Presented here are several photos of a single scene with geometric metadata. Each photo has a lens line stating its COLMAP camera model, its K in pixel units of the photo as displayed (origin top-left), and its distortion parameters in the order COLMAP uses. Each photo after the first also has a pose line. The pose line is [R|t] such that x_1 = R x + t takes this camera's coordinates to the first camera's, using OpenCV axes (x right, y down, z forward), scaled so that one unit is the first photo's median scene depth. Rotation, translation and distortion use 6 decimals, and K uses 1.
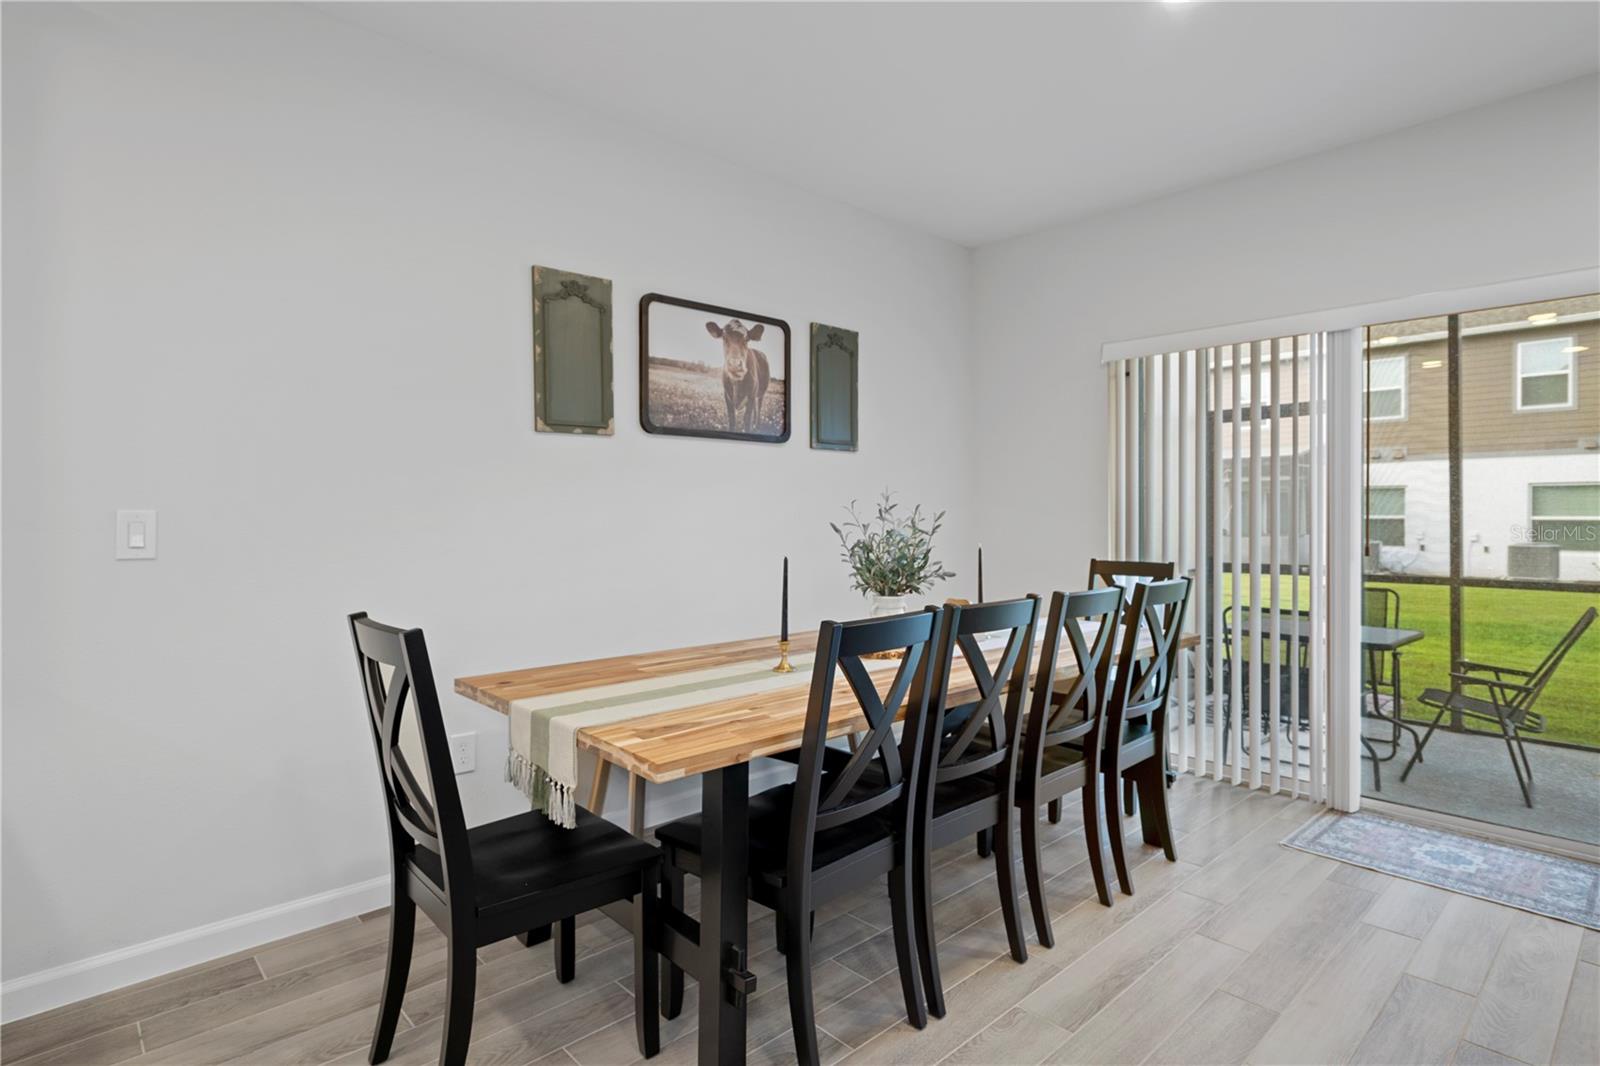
lens RADIAL K [[832.9, 0, 801.4], [0, 832.9, 512.9], [0, 0, 1]] dist [0.000999, 0.004803]
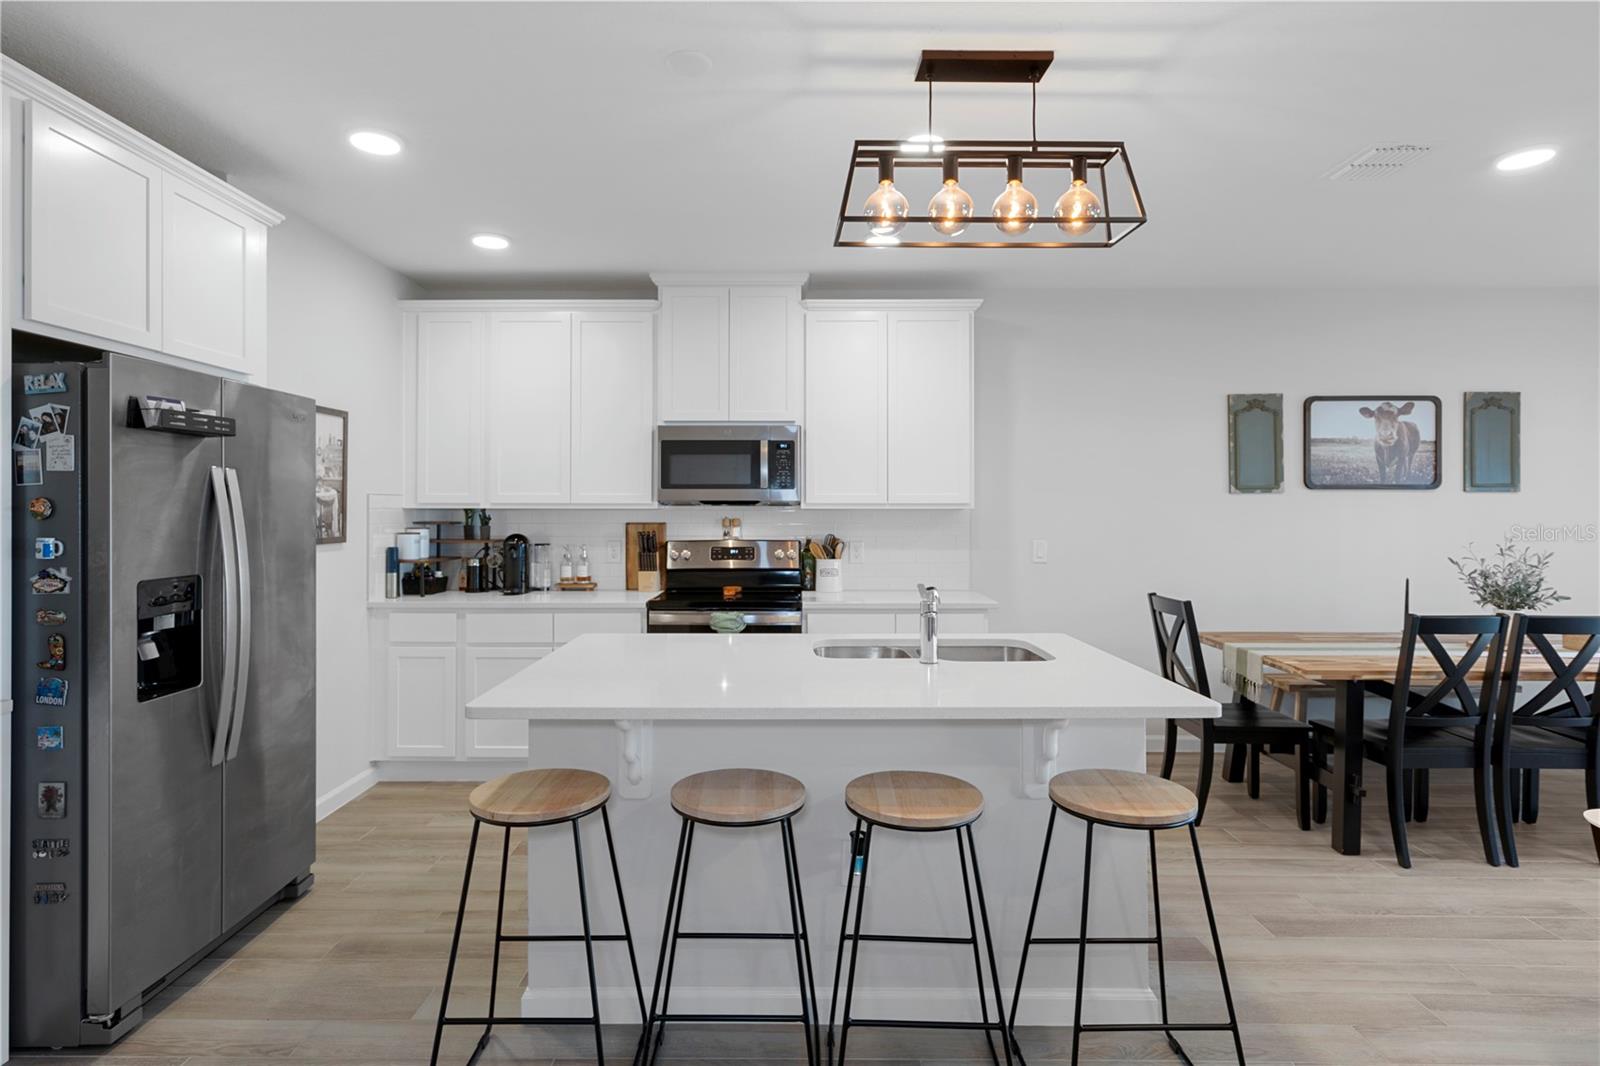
lens RADIAL K [[832.9, 0, 790.7], [0, 832.9, 510.5], [0, 0, 1]] dist [0.000999, 0.004803]
pose [[0.723936, -0.001843, -0.689865, 0.187157], [-0.002313, 0.999984, -0.005099, -0.053303], [0.689863, 0.005287, 0.723920, -0.786479]]
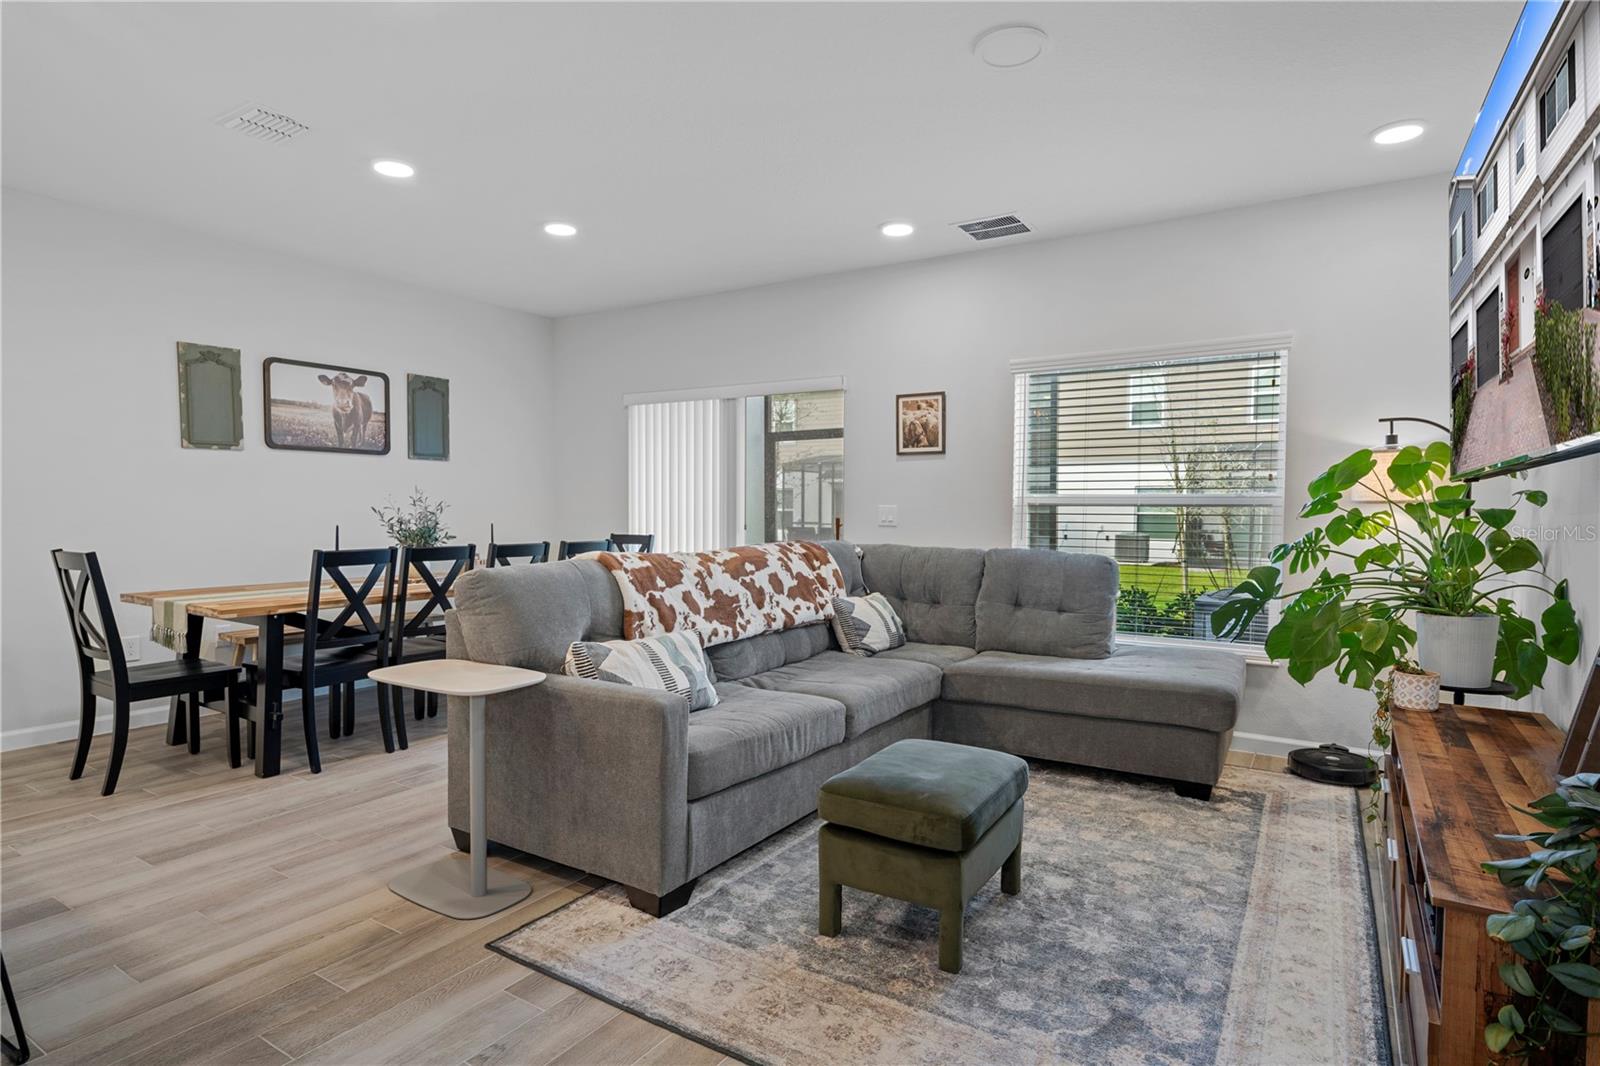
lens RADIAL K [[832.9, 0, 787.9], [0, 832.9, 555.6], [0, 0, 1]] dist [0.000999, 0.004803]
pose [[0.971522, -0.007459, 0.236832, 0.408094], [-0.004900, 0.998658, 0.051554, 0.018303], [-0.236898, -0.051247, 0.970182, -0.792120]]
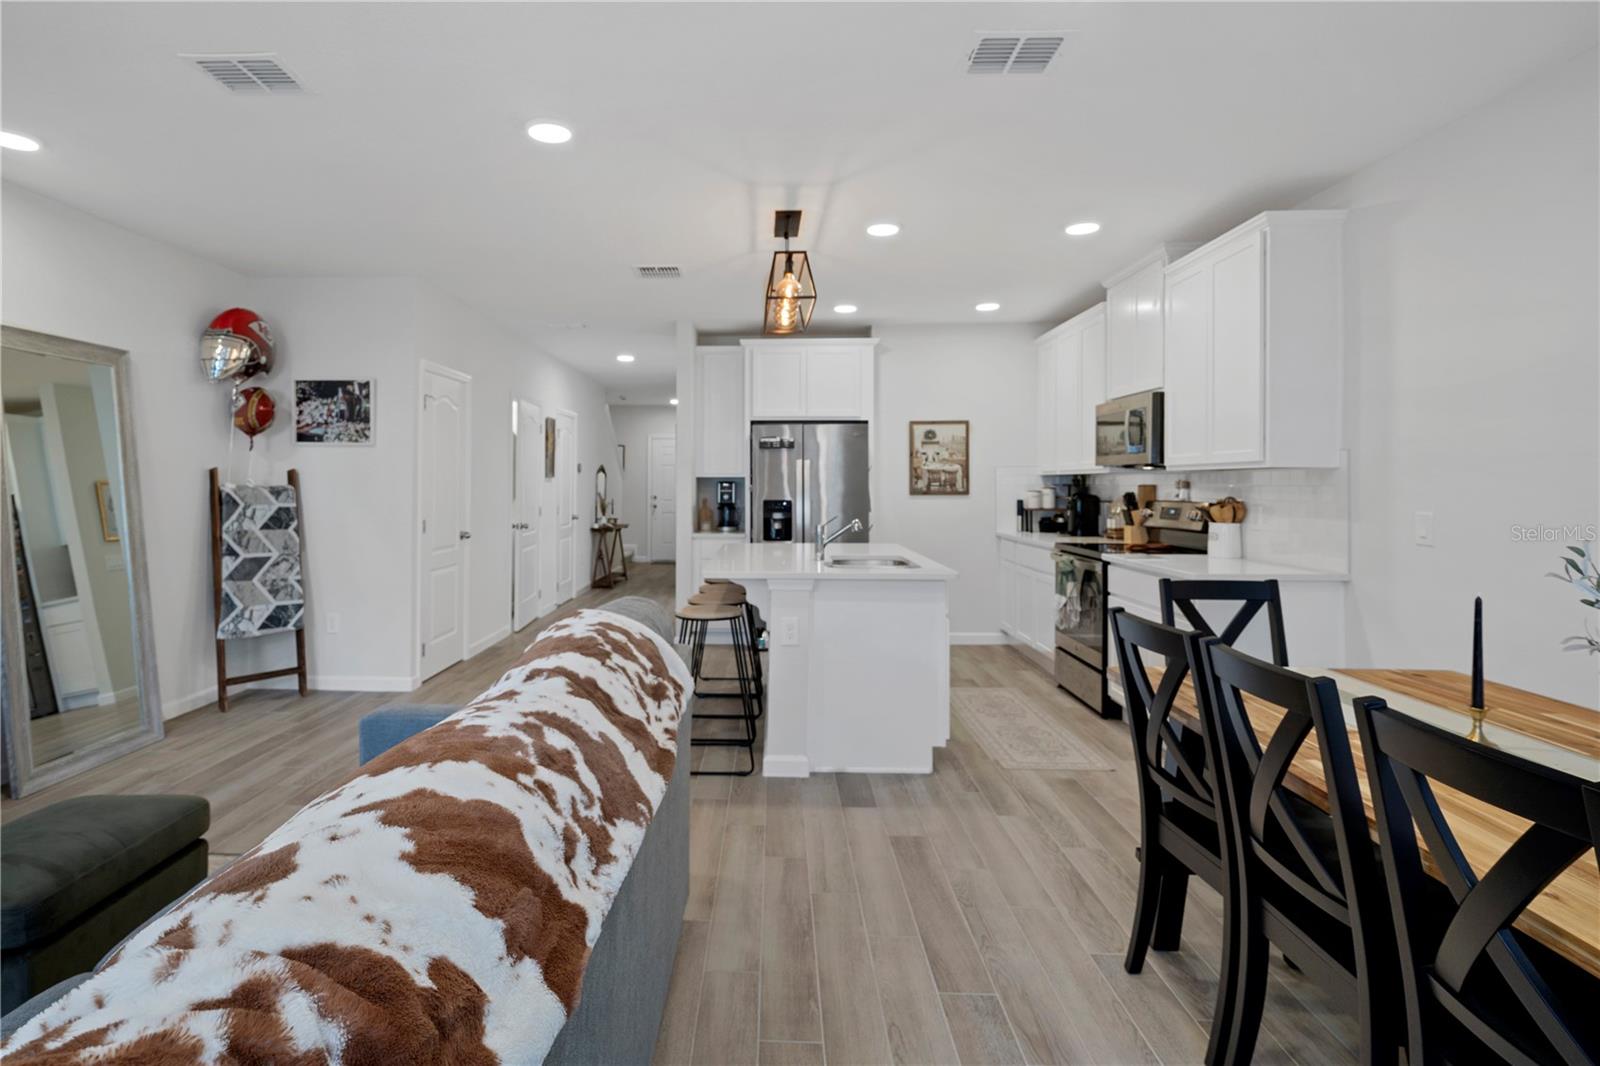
lens RADIAL K [[803.9, 0, 740.6], [0, 803.9, 478.7], [0, 0, 1]] dist [0.021593, -0.002806]
pose [[-0.711648, -0.006174, -0.702510, 0.803630], [-0.003152, 0.999979, -0.005596, -0.037537], [0.702530, -0.001768, -0.711652, 0.863948]]
